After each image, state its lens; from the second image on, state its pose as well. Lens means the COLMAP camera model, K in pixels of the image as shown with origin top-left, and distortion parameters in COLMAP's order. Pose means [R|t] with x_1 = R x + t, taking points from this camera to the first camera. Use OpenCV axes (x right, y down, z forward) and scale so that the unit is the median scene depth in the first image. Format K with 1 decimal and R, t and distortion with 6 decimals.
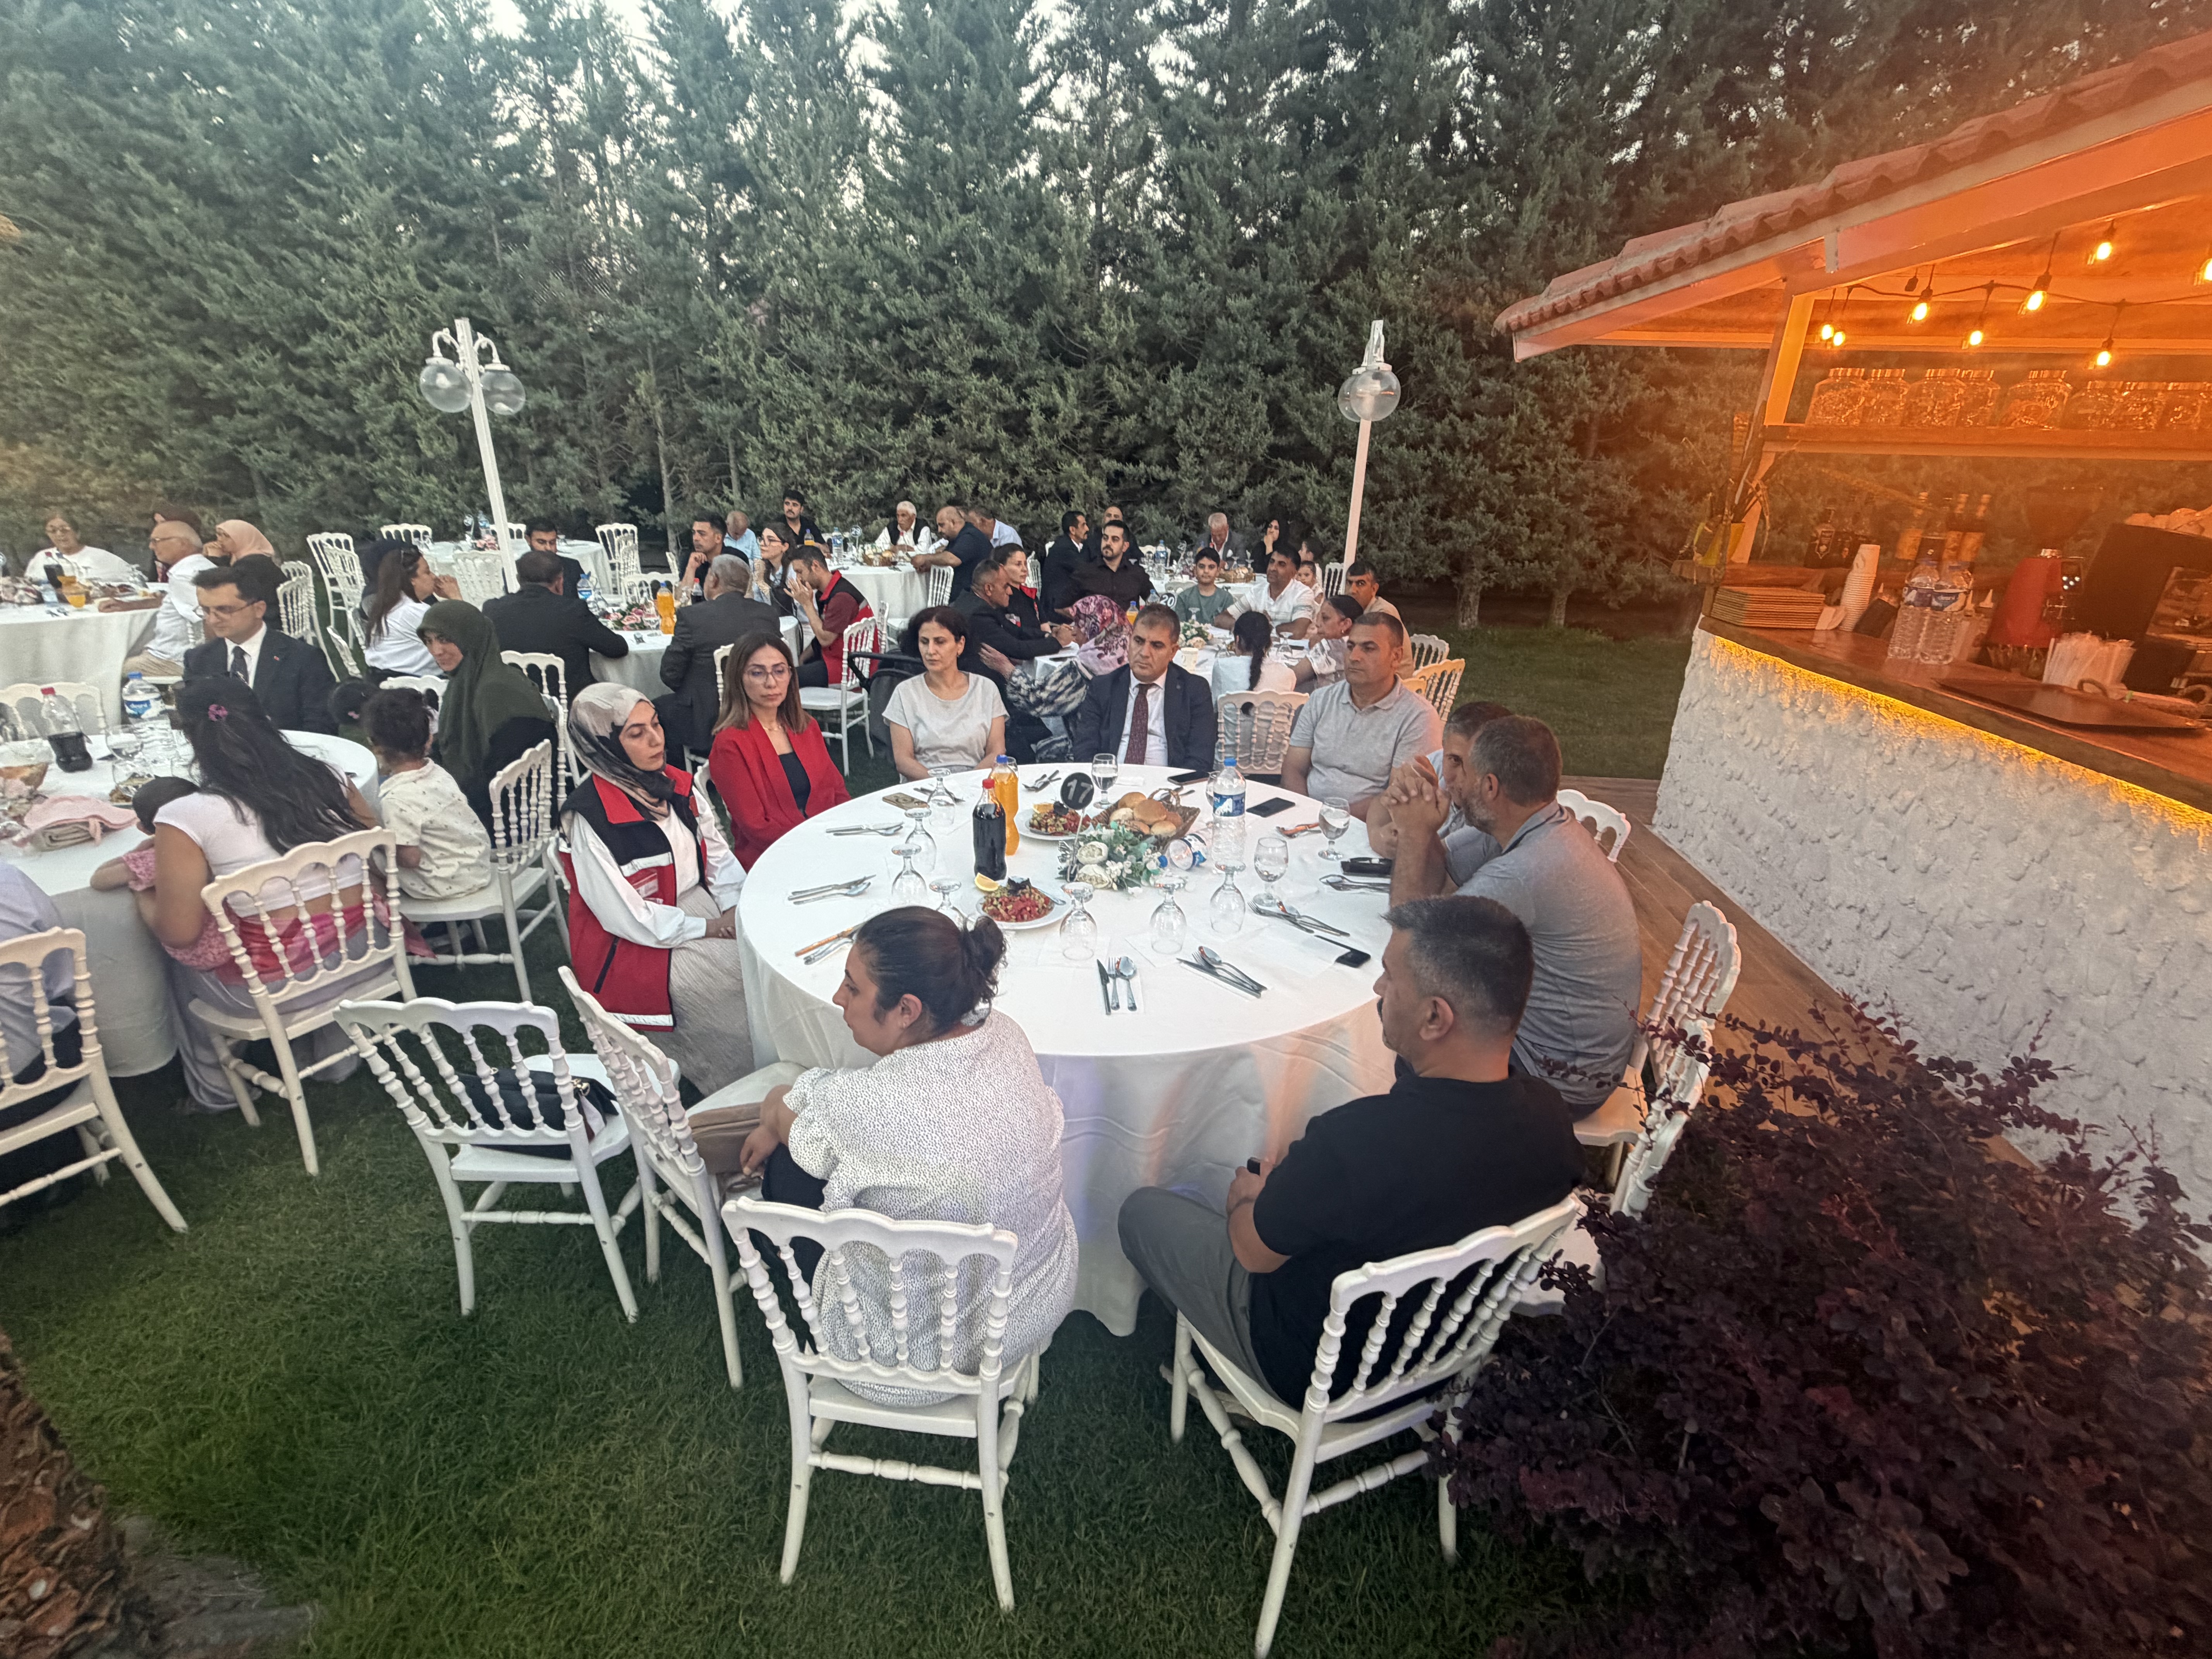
lens RADIAL K [[938.6, 0, 1106.0], [0, 938.6, 829.5], [0, 0, 1]] dist [0.000761, 0.000036]
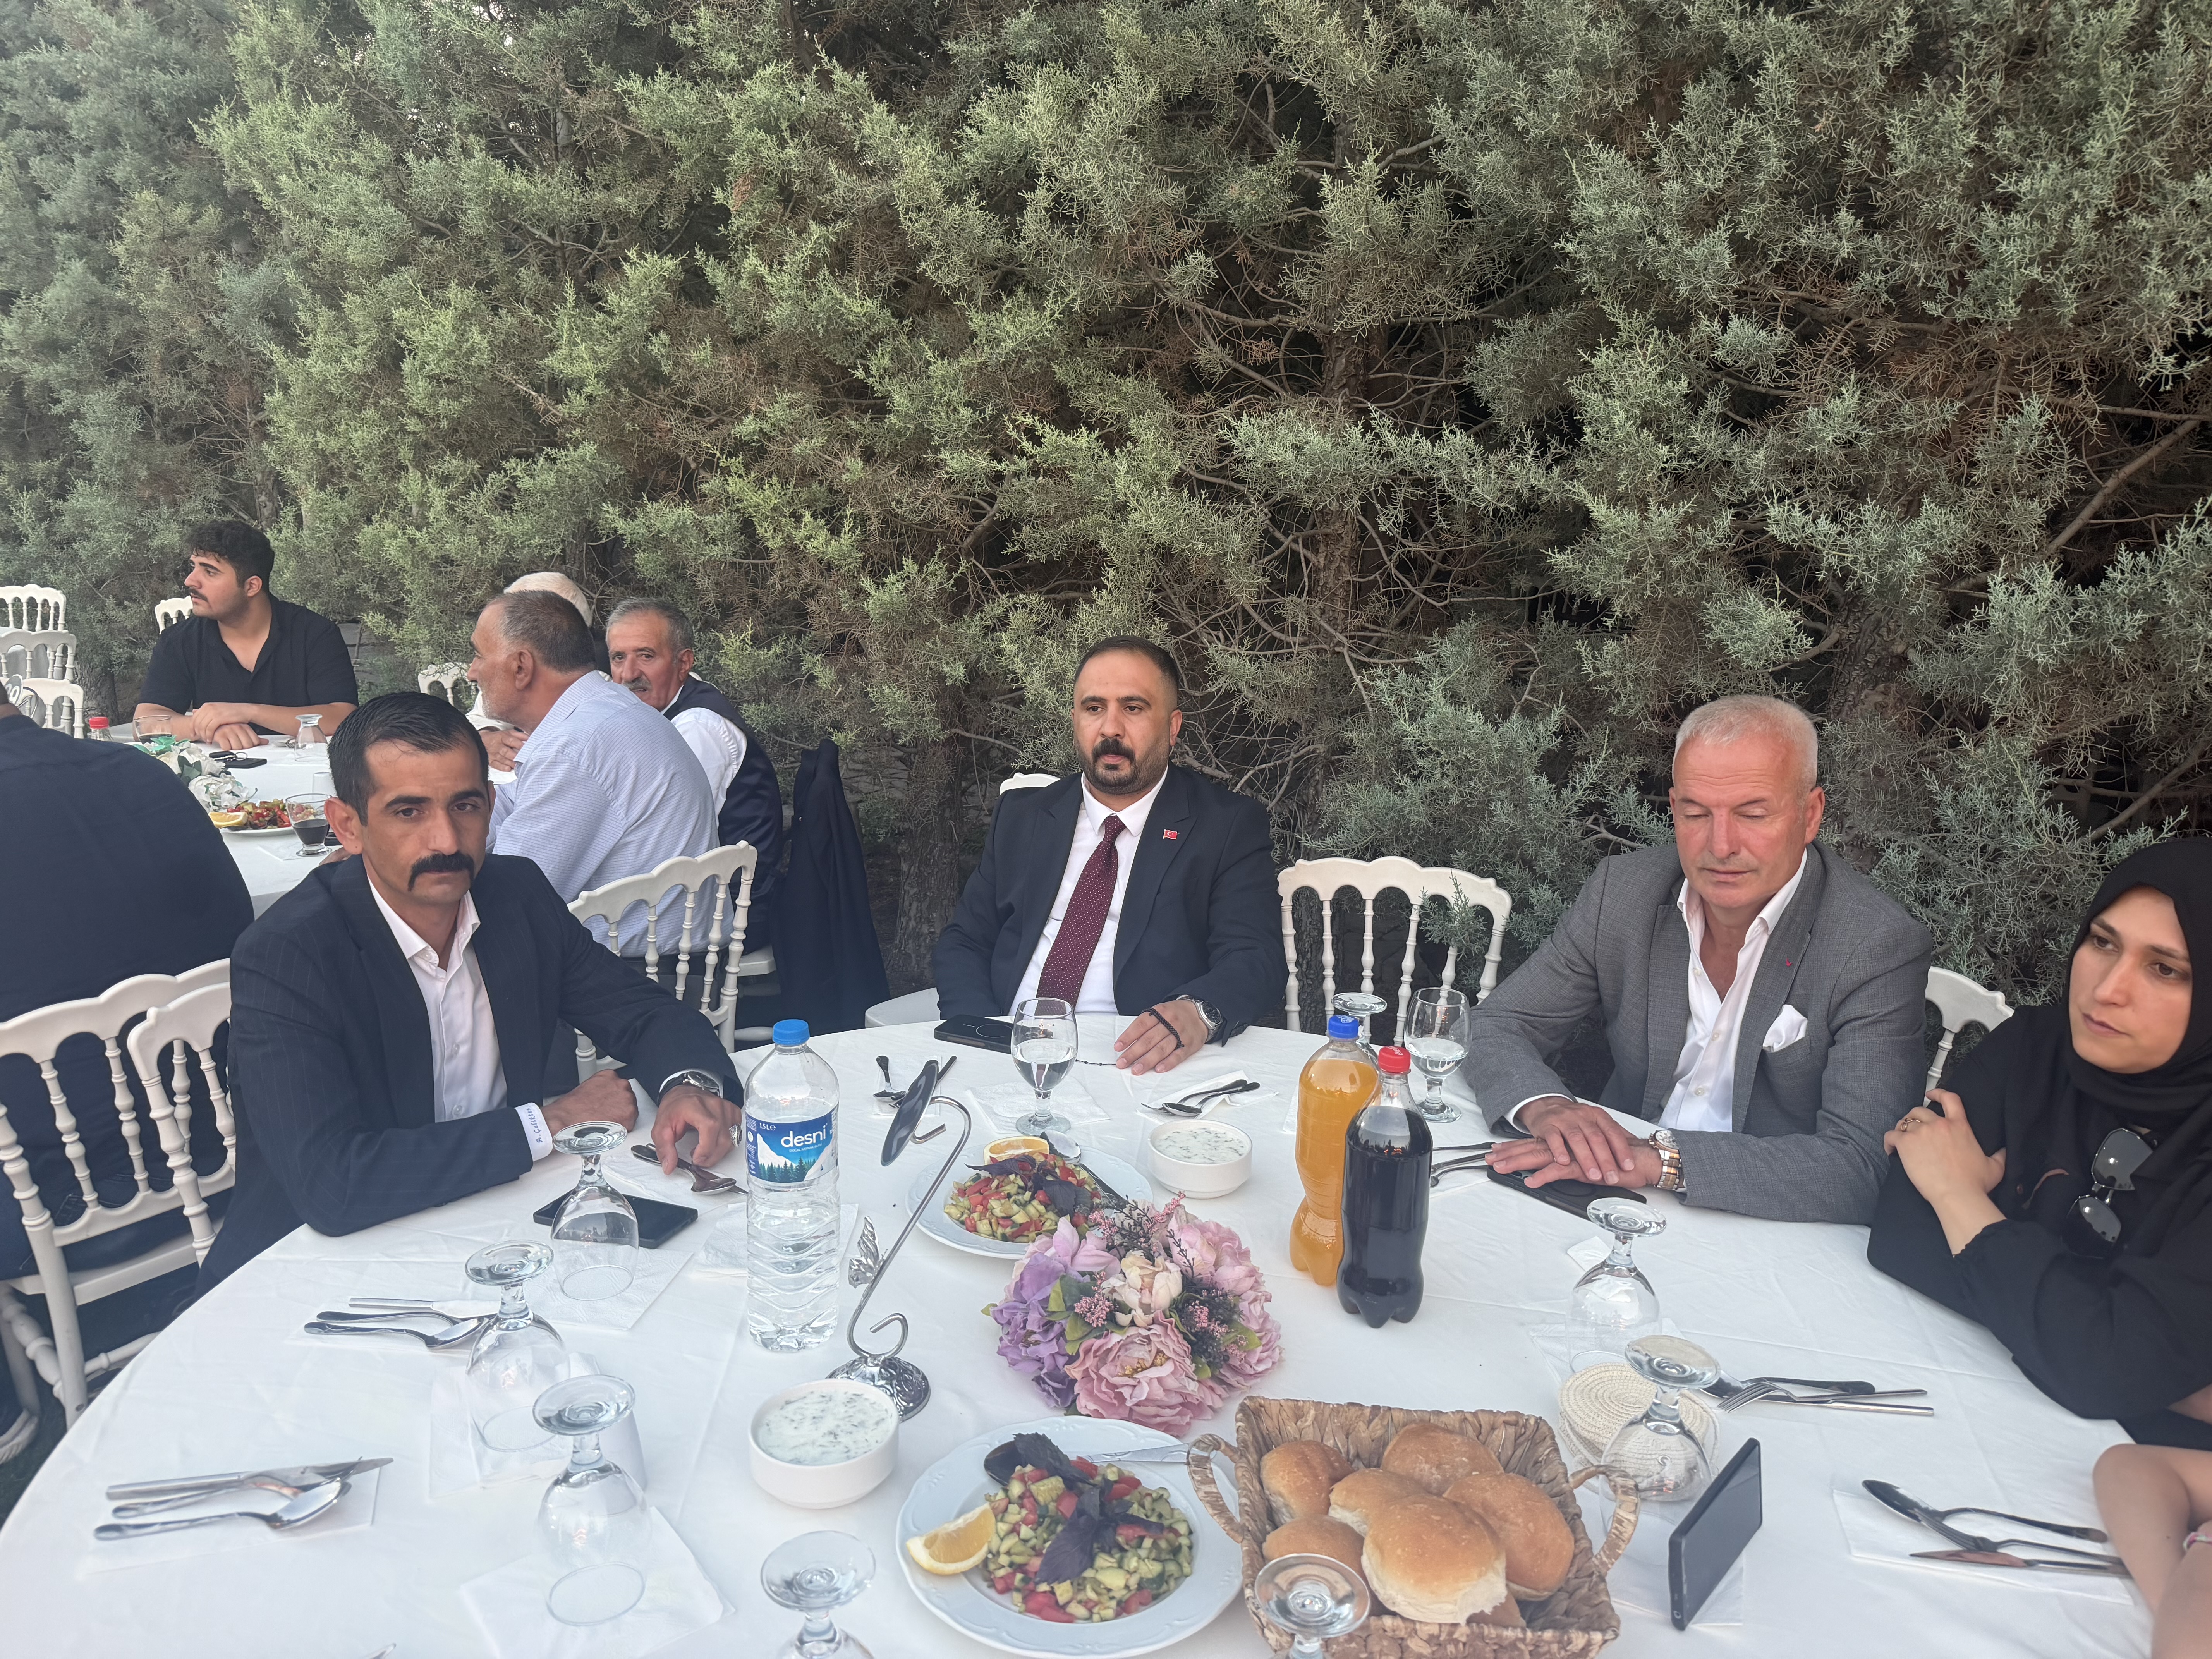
lens RADIAL K [[1564.9, 0, 1106.0], [0, 1564.9, 829.5], [0, 0, 1]] dist [0.089233, -0.153092]
pose [[0.860016, 0.115649, -0.496989, 0.151823], [-0.190959, 0.976148, -0.103296, -0.275508], [0.473189, 0.183740, 0.861587, 0.738612]]
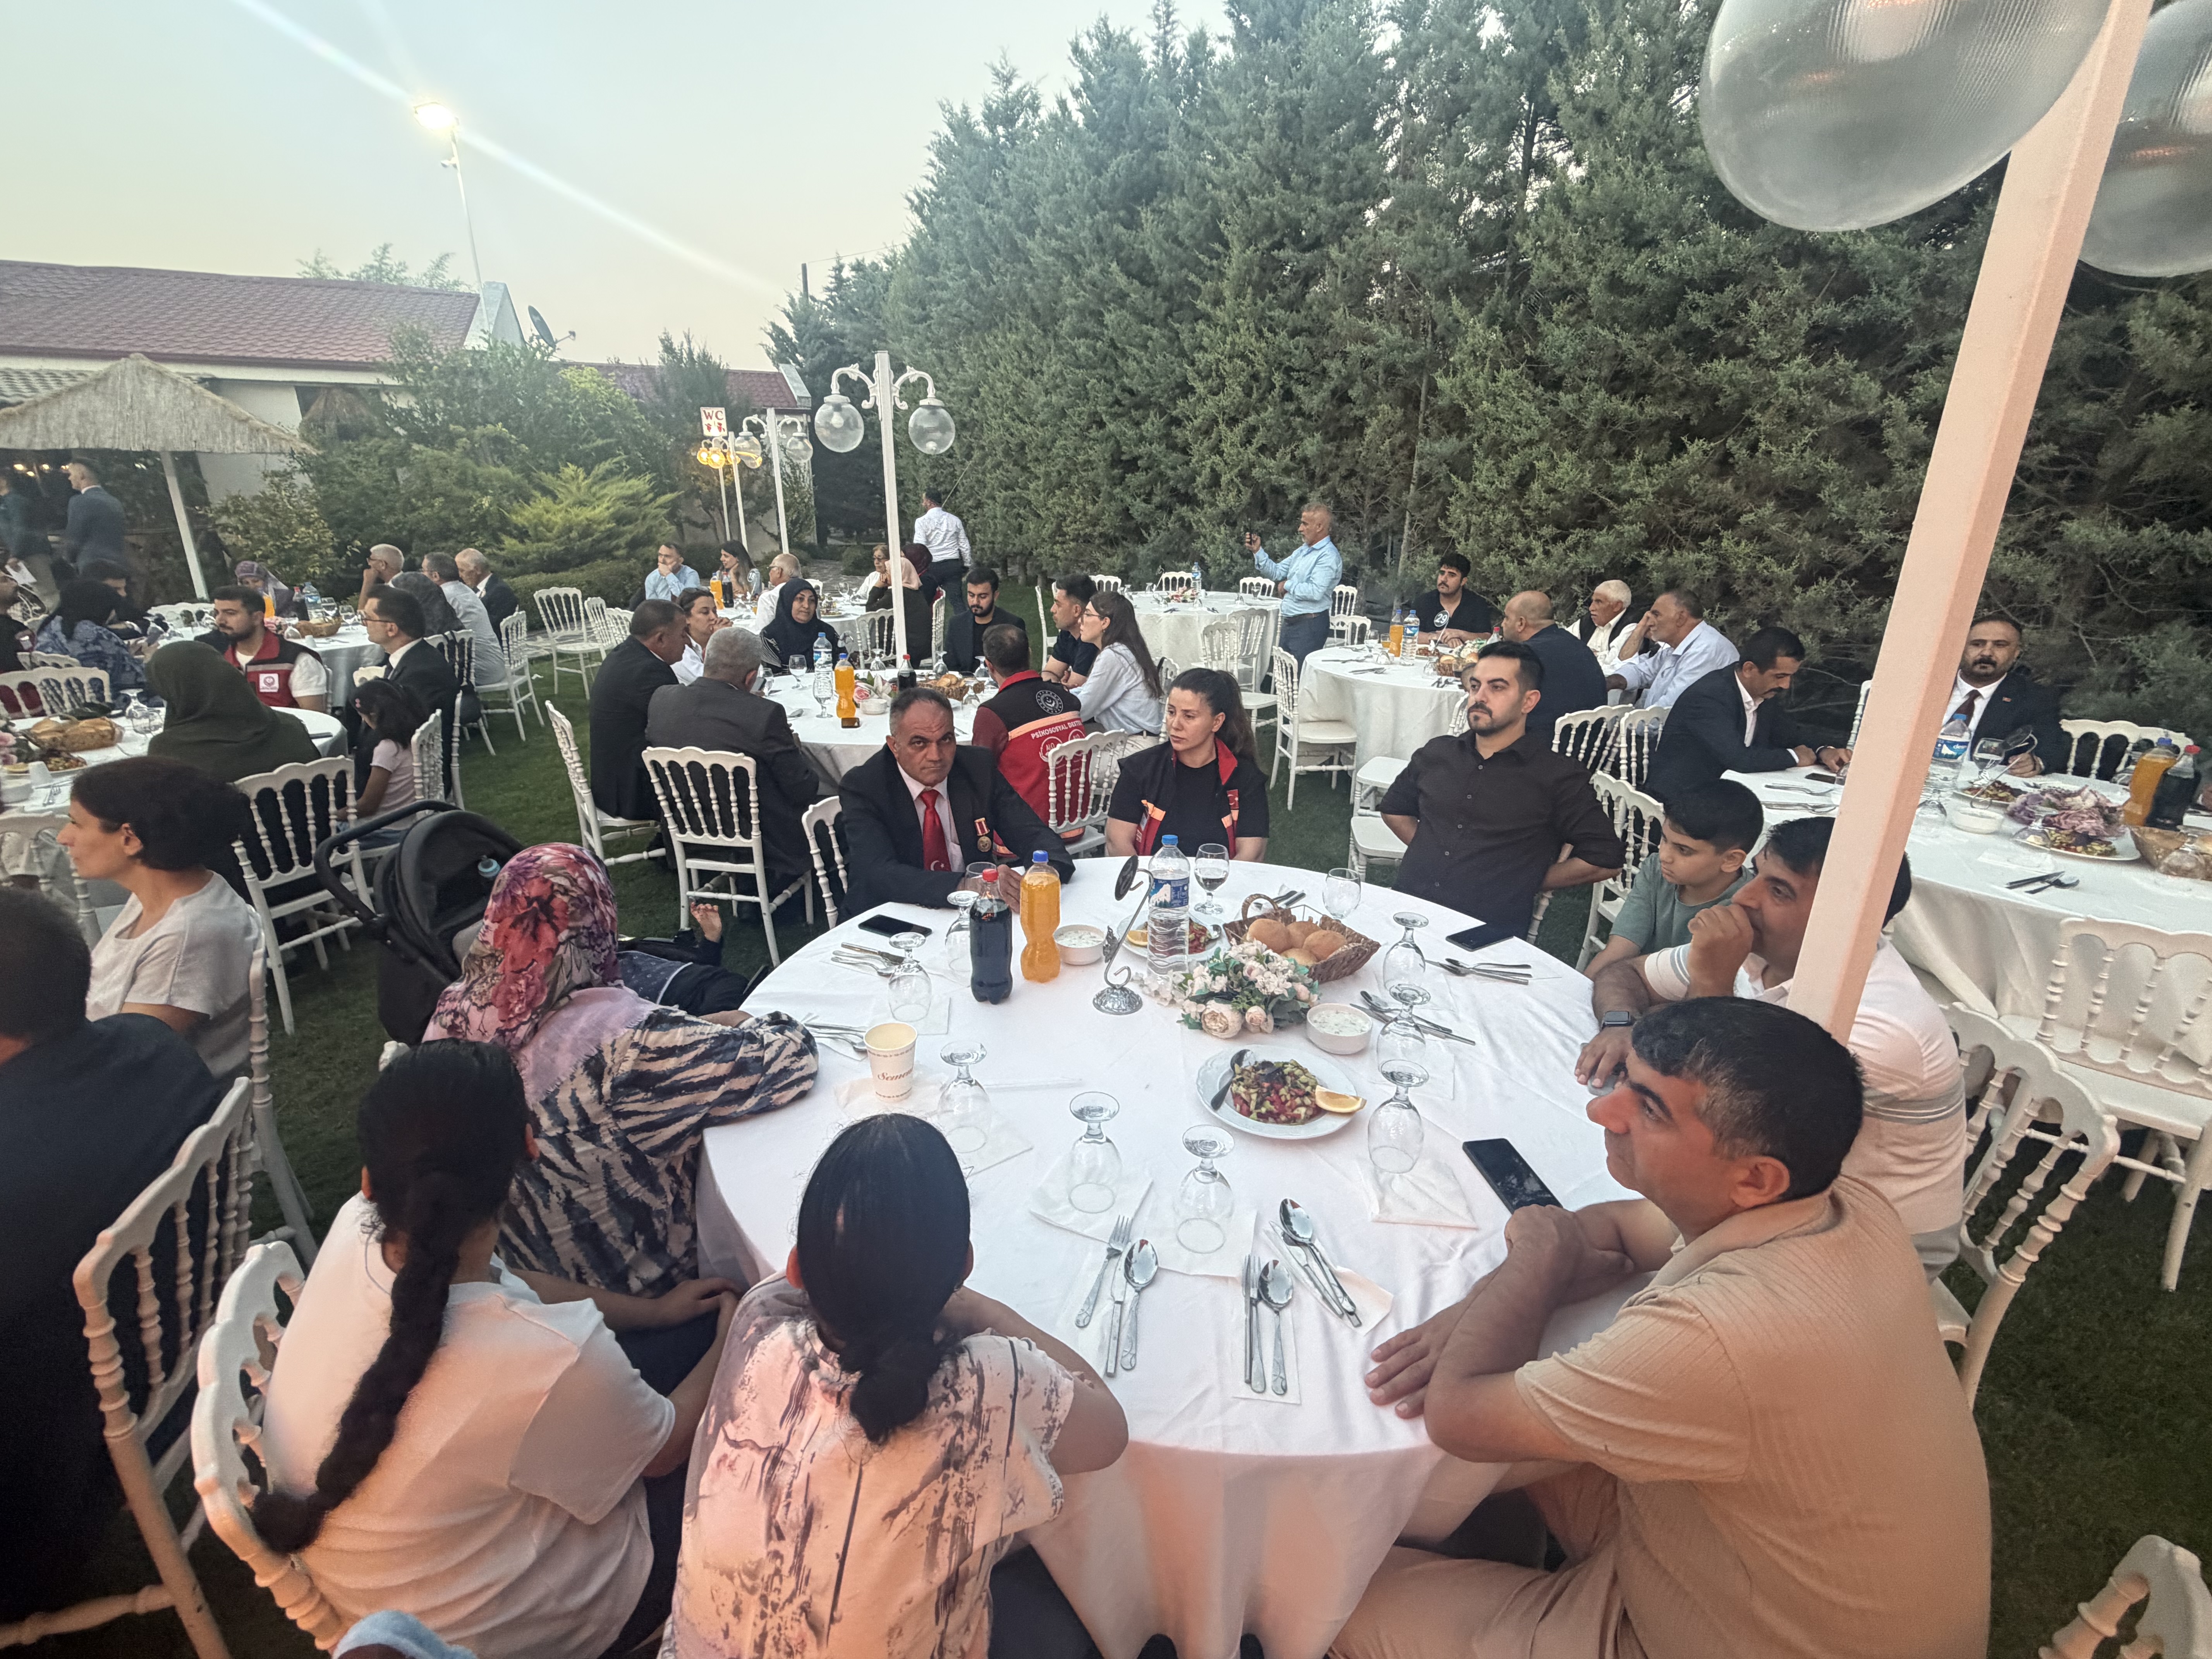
lens RADIAL K [[985.2, 0, 1106.0], [0, 985.2, 829.5], [0, 0, 1]] dist [0.001673, 0.000093]
pose [[0.503349, 0.268827, -0.821201, 0.193684], [-0.326768, 0.939016, 0.107105, -0.165940], [0.799914, 0.214431, 0.560497, 0.432656]]
